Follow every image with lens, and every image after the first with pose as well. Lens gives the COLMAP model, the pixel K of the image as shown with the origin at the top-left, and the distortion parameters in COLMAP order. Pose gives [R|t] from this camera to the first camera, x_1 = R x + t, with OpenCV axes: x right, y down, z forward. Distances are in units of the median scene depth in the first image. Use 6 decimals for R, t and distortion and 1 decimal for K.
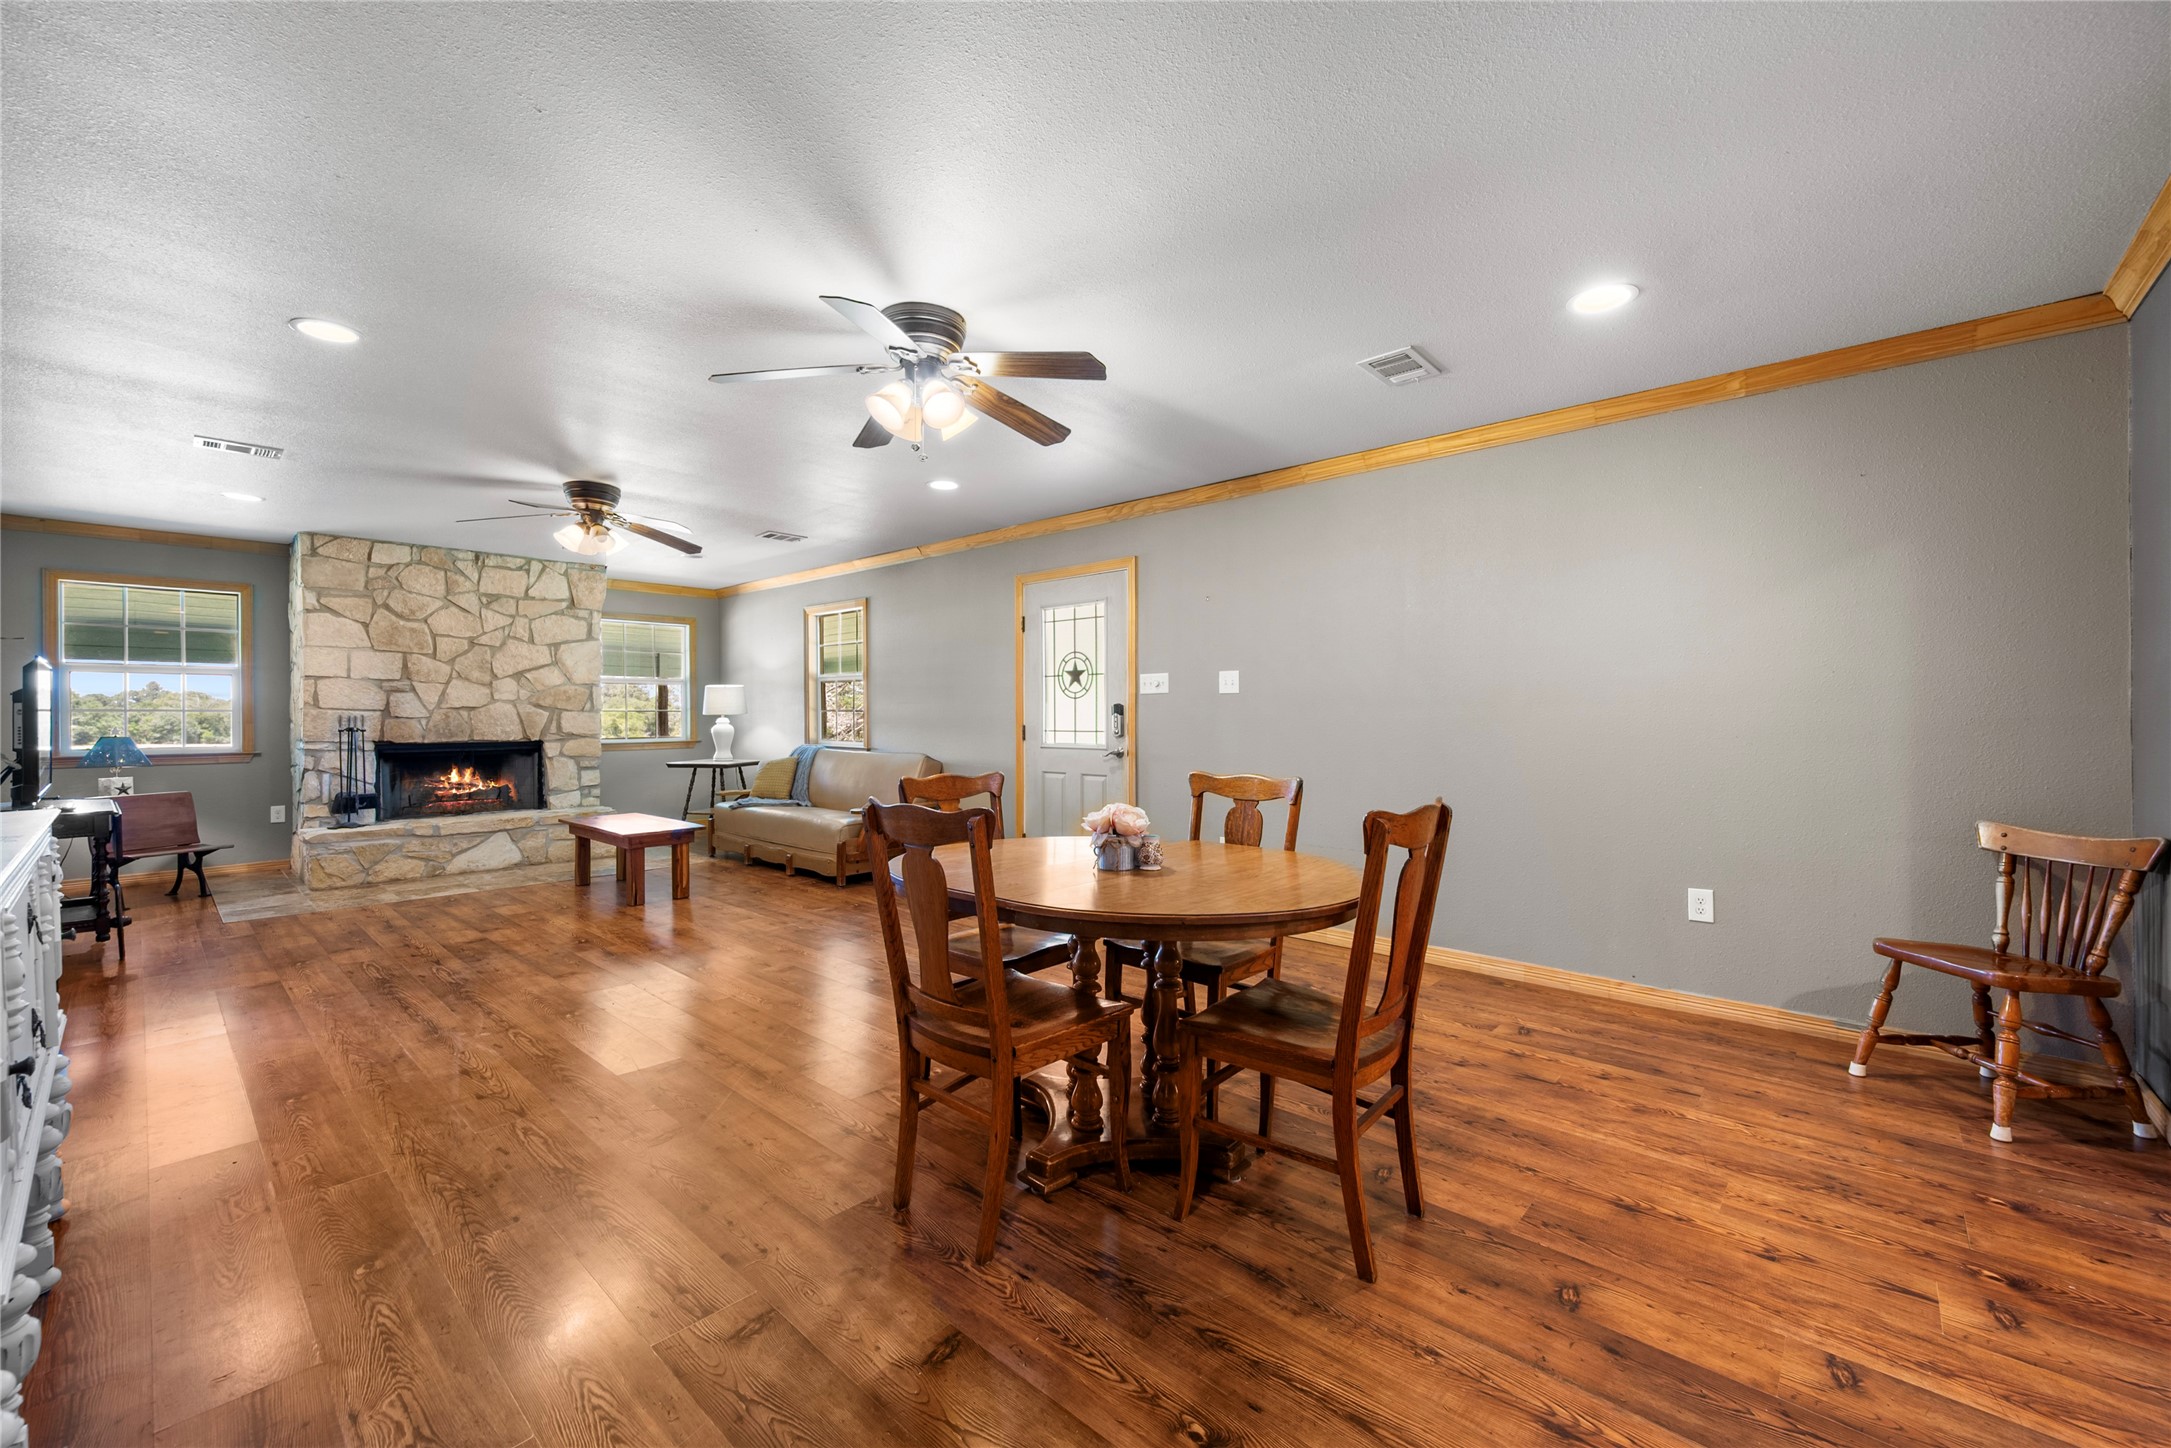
lens RADIAL K [[867.9, 0, 1087.6], [0, 867.9, 720.7], [0, 0, 1]] dist [-0.003648, 0.001549]
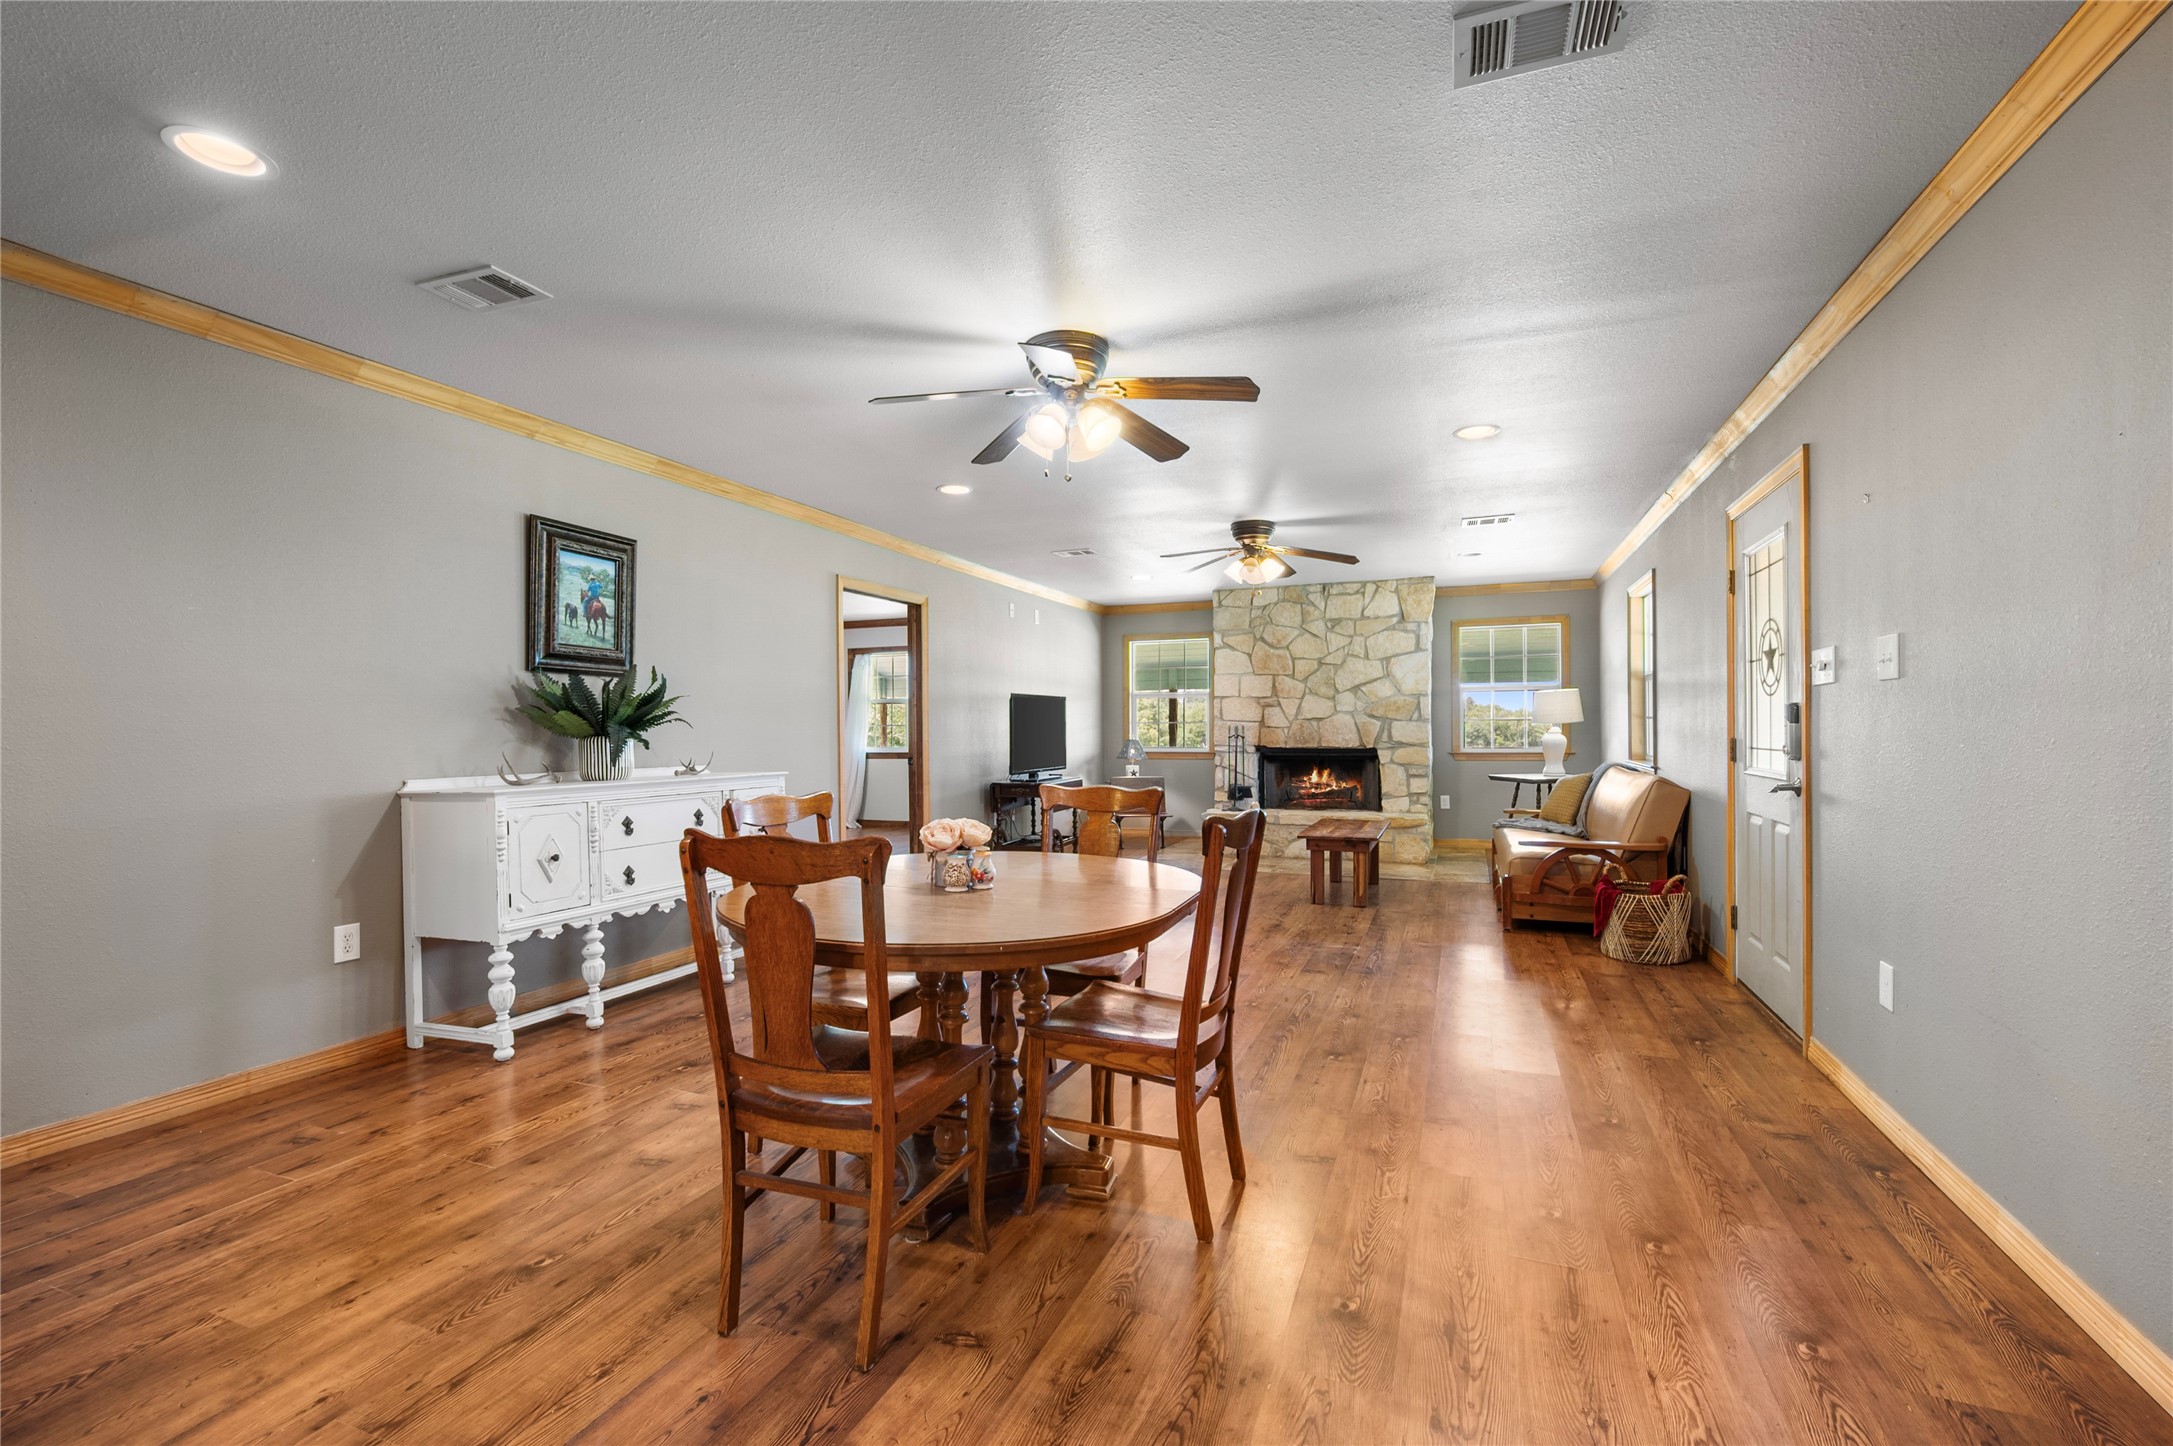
lens RADIAL K [[944.9, 0, 1089.9], [0, 944.9, 730.0], [0, 0, 1]] dist [0.002404, 0.001300]
pose [[0.353521, 0.002049, -0.935425, 0.381869], [-0.001166, 0.999998, 0.001750, -0.001441], [0.935426, 0.000472, 0.353522, 0.271368]]
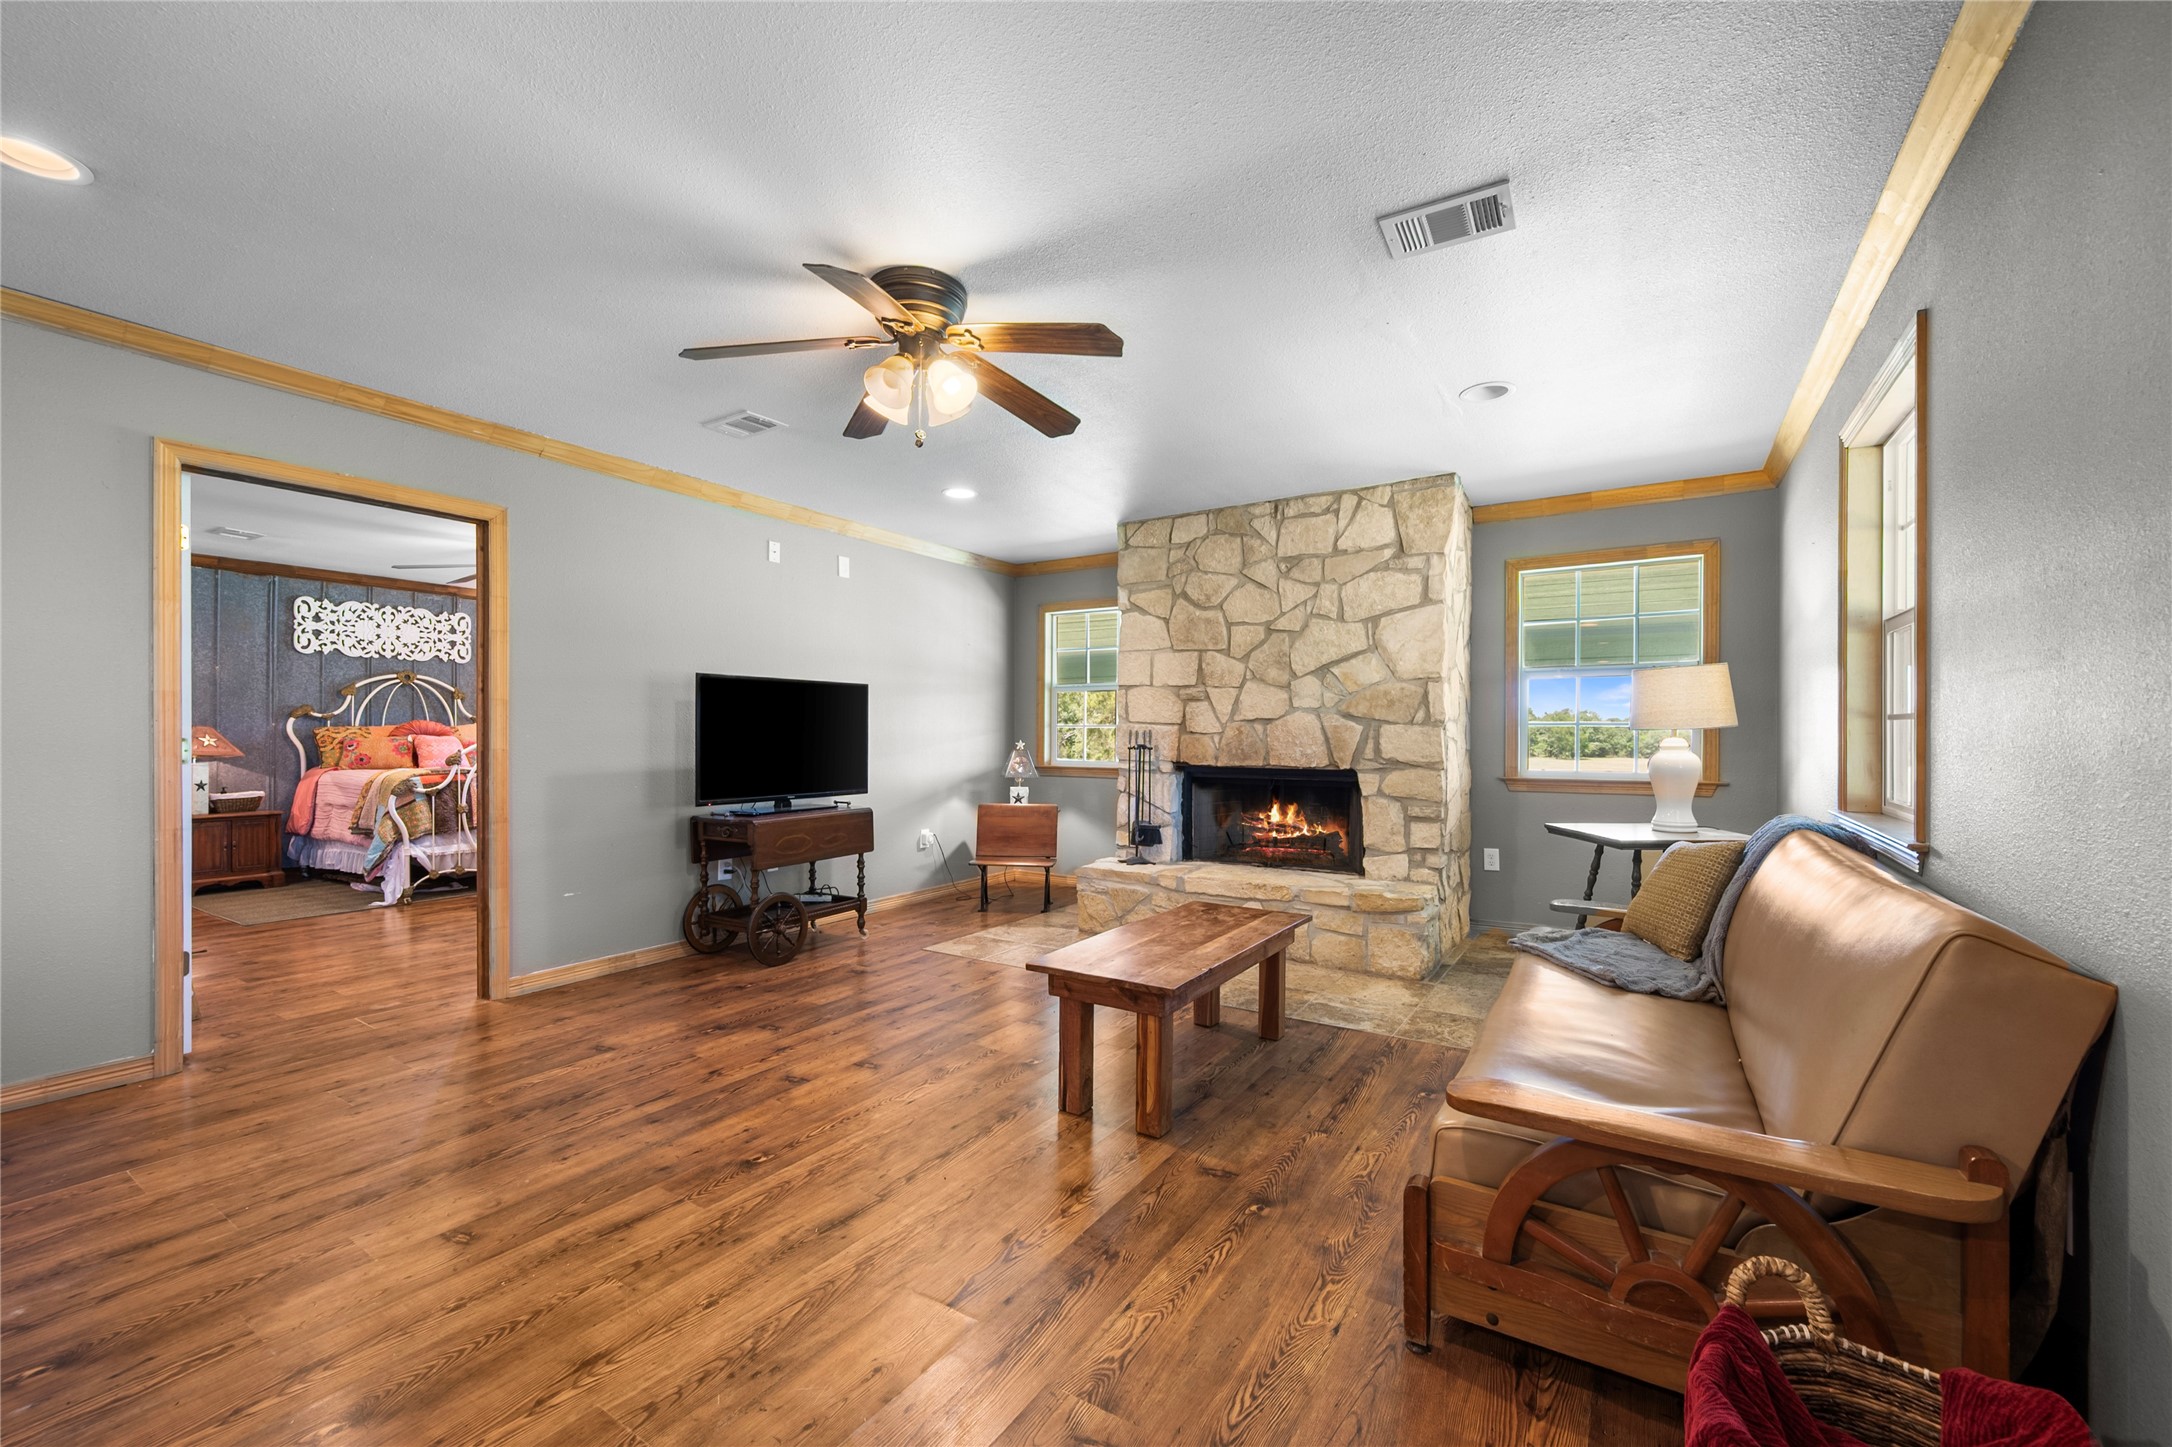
lens RADIAL K [[868.3, 0, 1094.7], [0, 868.3, 741.3], [0, 0, 1]] dist [-0.003648, 0.001549]
pose [[0.173854, 0.010671, -0.984714, -0.027215], [-0.009642, 0.999912, 0.009134, -0.002582], [0.984724, 0.007907, 0.173941, 0.760642]]
